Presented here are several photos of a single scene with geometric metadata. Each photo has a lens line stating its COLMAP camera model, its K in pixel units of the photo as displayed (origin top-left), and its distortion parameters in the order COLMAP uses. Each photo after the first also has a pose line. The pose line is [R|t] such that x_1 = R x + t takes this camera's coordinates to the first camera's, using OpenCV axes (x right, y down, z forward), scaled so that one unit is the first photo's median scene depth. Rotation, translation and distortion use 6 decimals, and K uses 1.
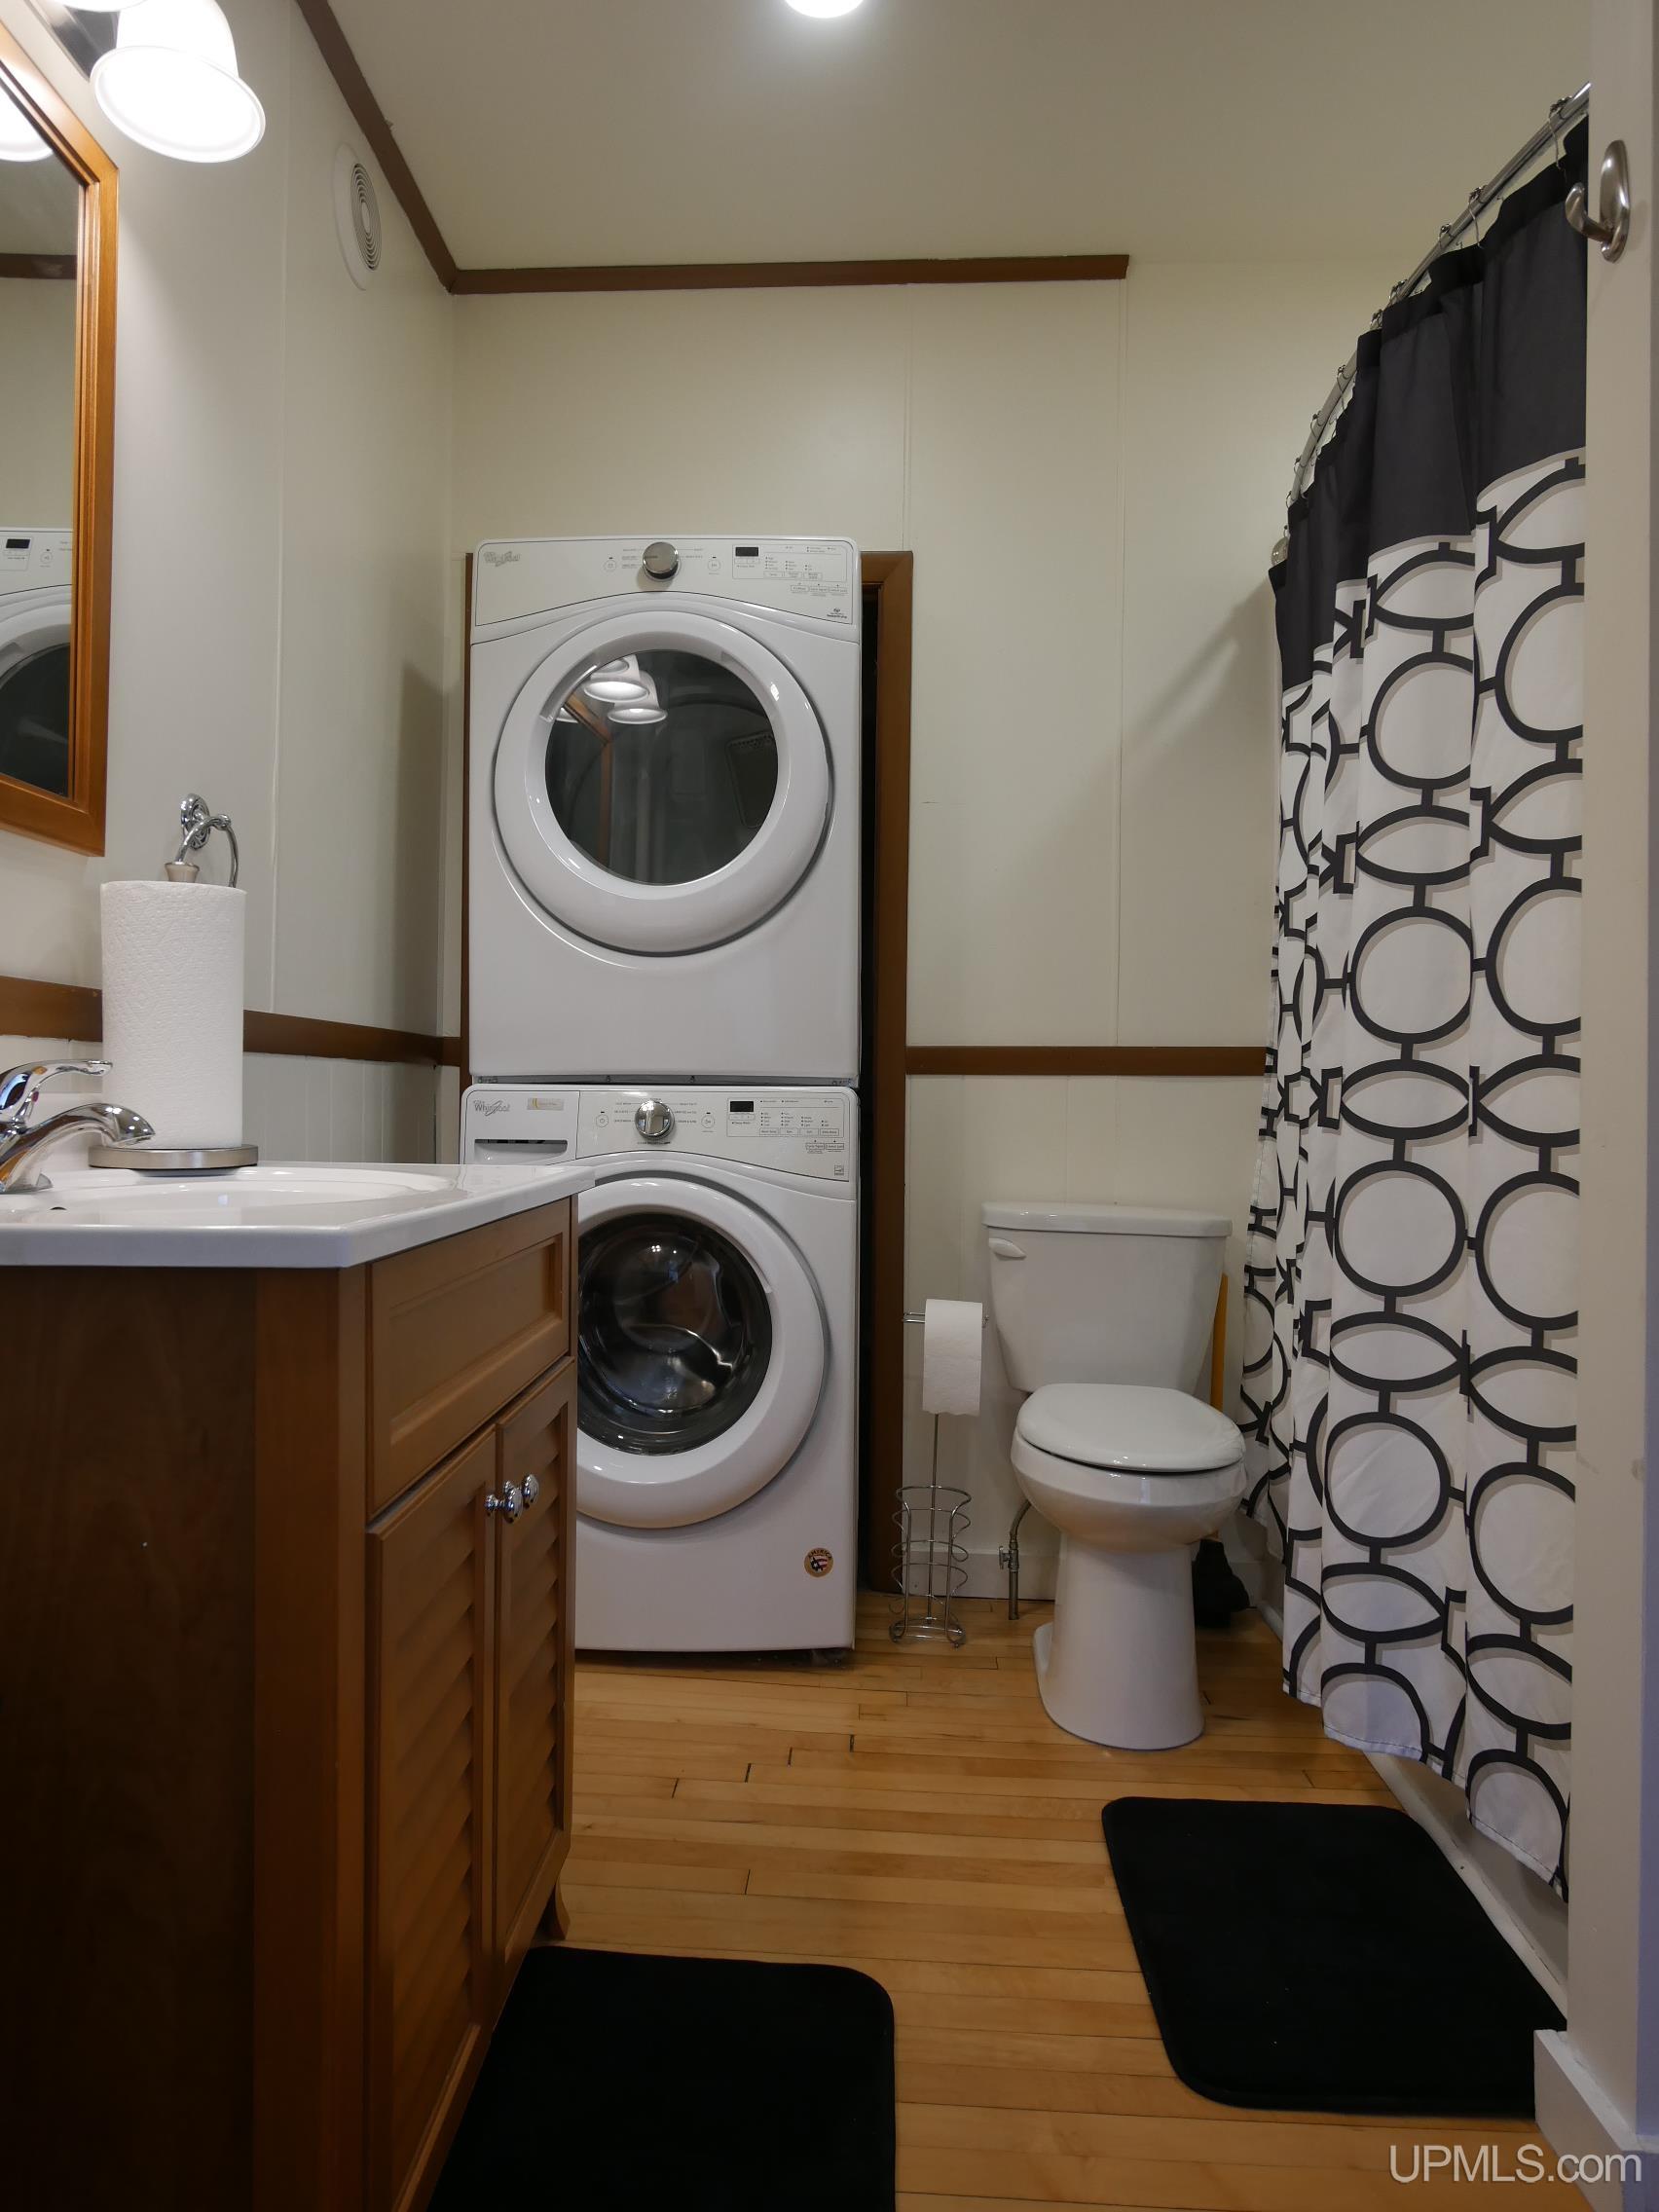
lens RADIAL K [[1440.9, 0, 828.5], [0, 1440.9, 1109.3], [0, 0, 1]] dist [0.007352, -0.000073]
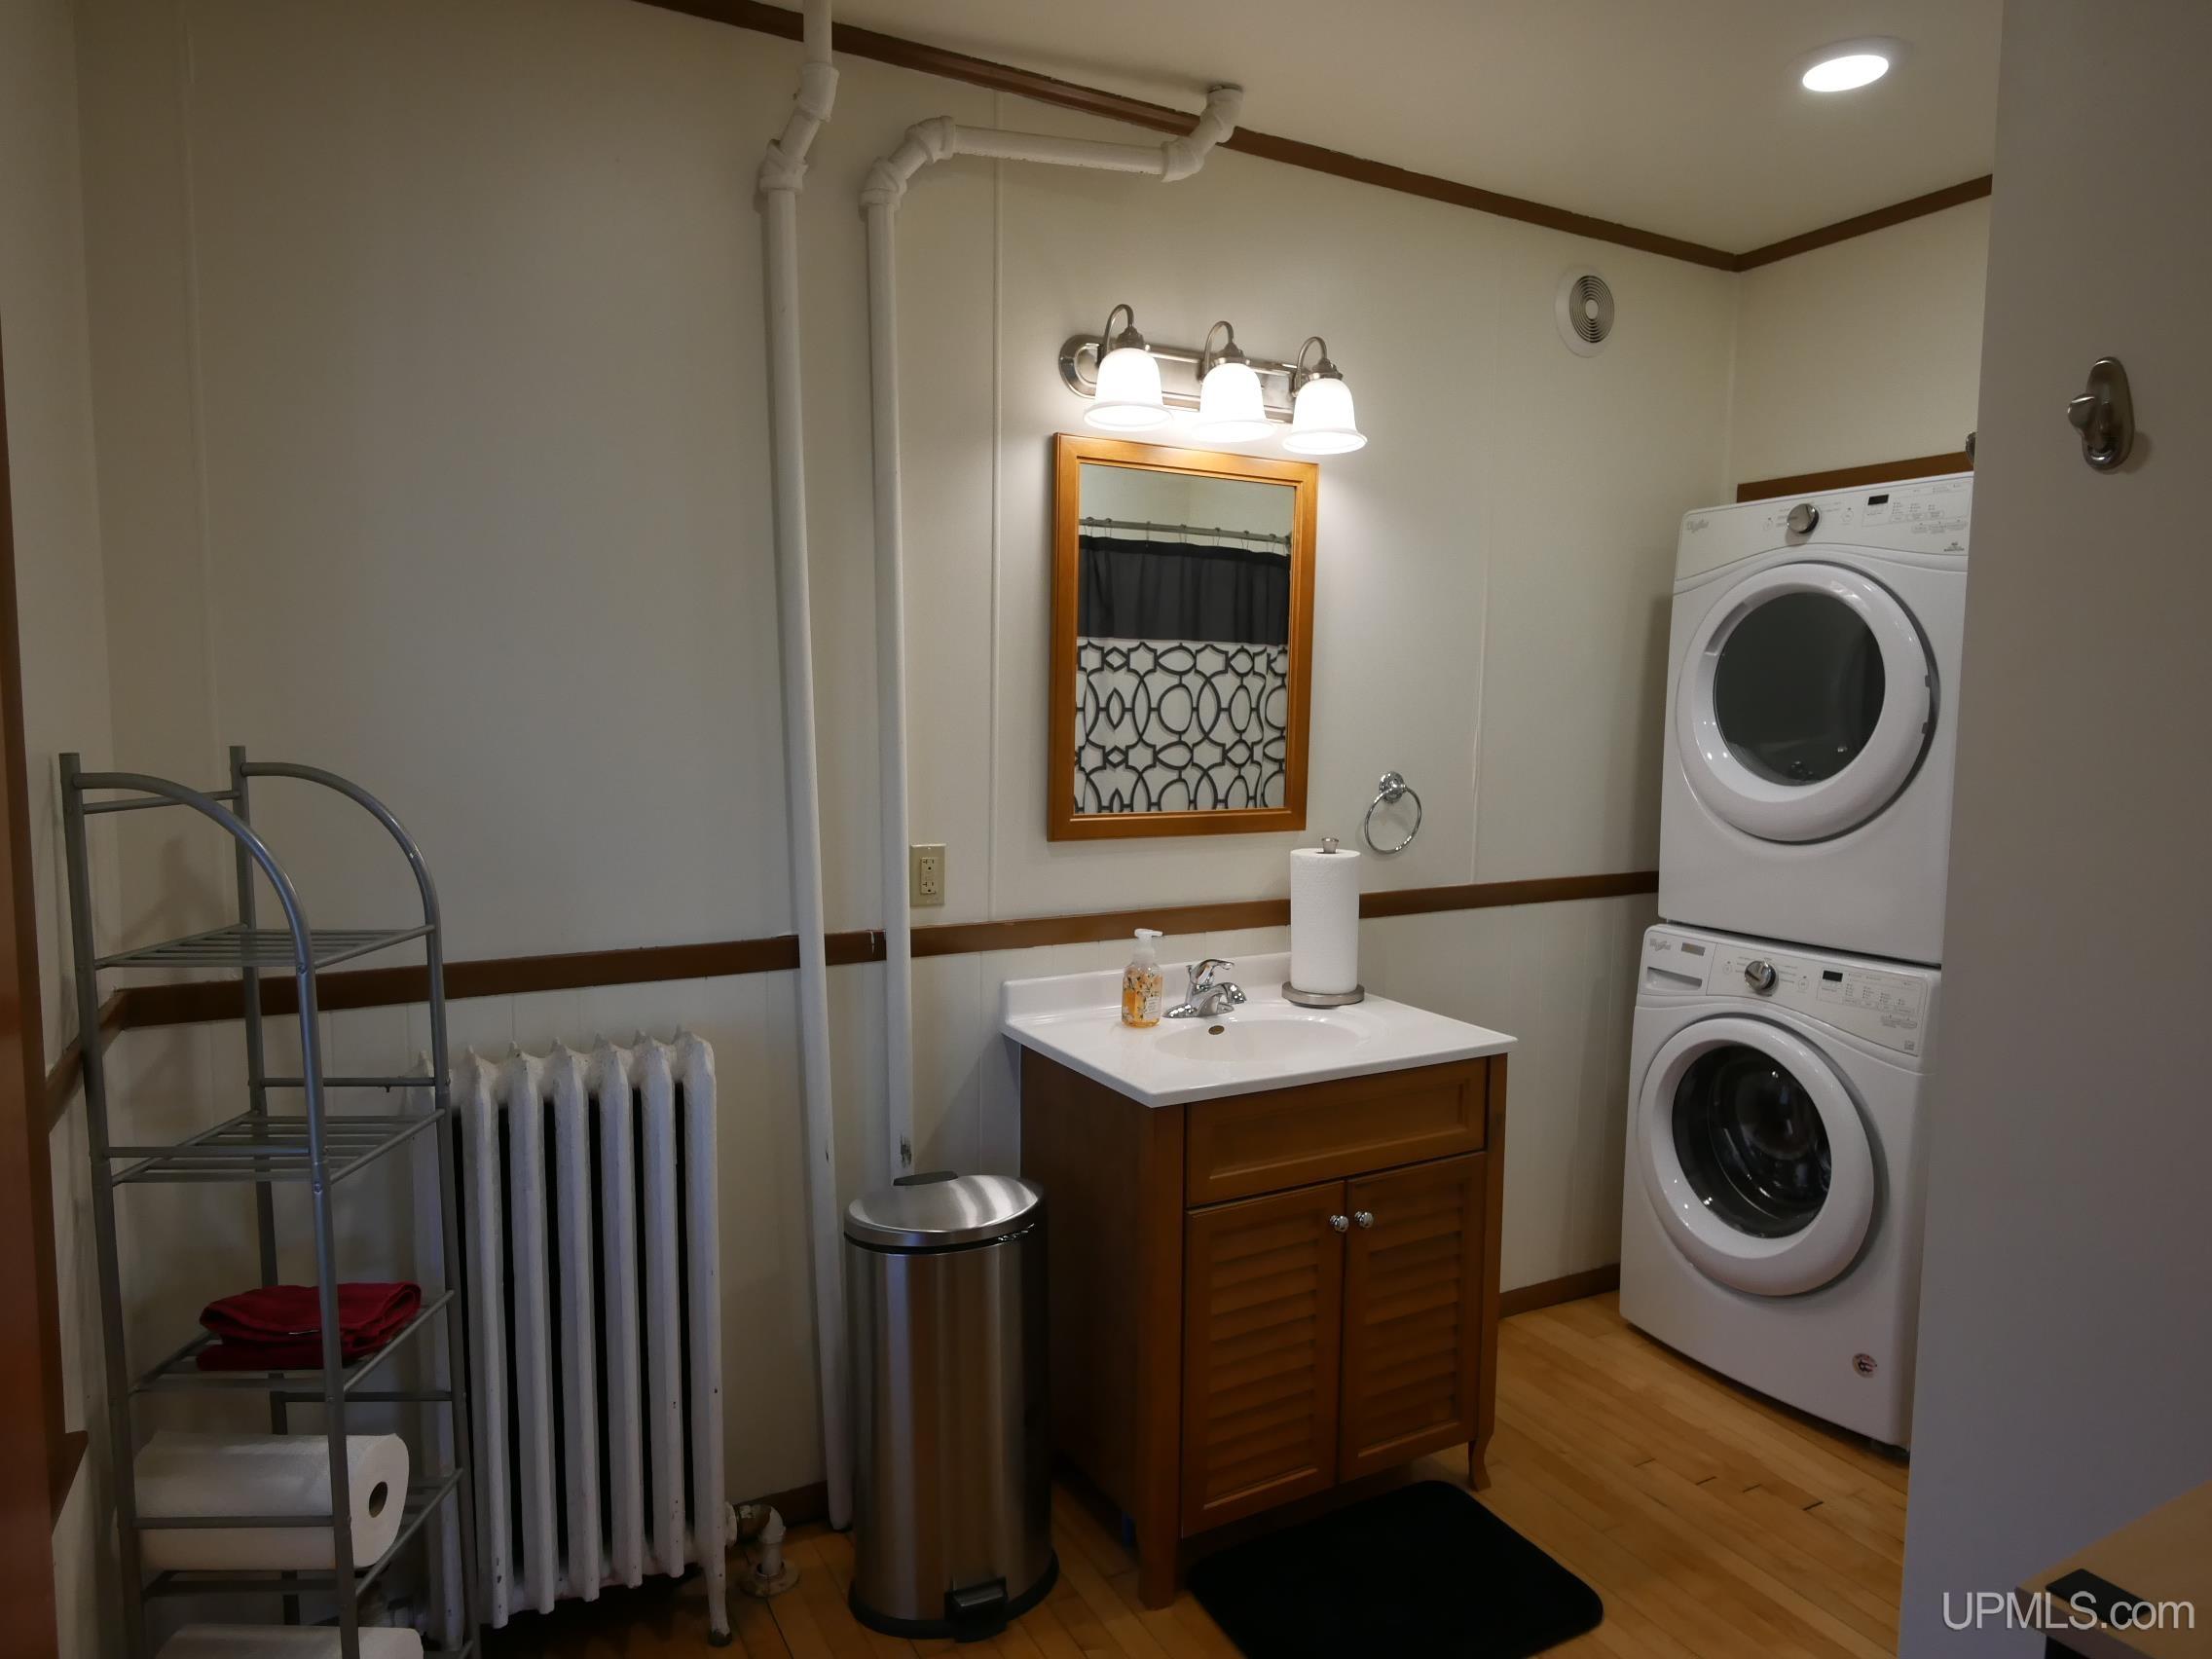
lens RADIAL K [[1419.2, 0, 1107.2], [0, 1419.2, 829.5], [0, 0, 1]] dist [0.004019, -0.003953]
pose [[0.507105, 0.081772, -0.857996, 0.639766], [-0.011955, 0.996061, 0.087865, -0.220274], [0.861801, -0.034300, 0.506085, -0.119051]]
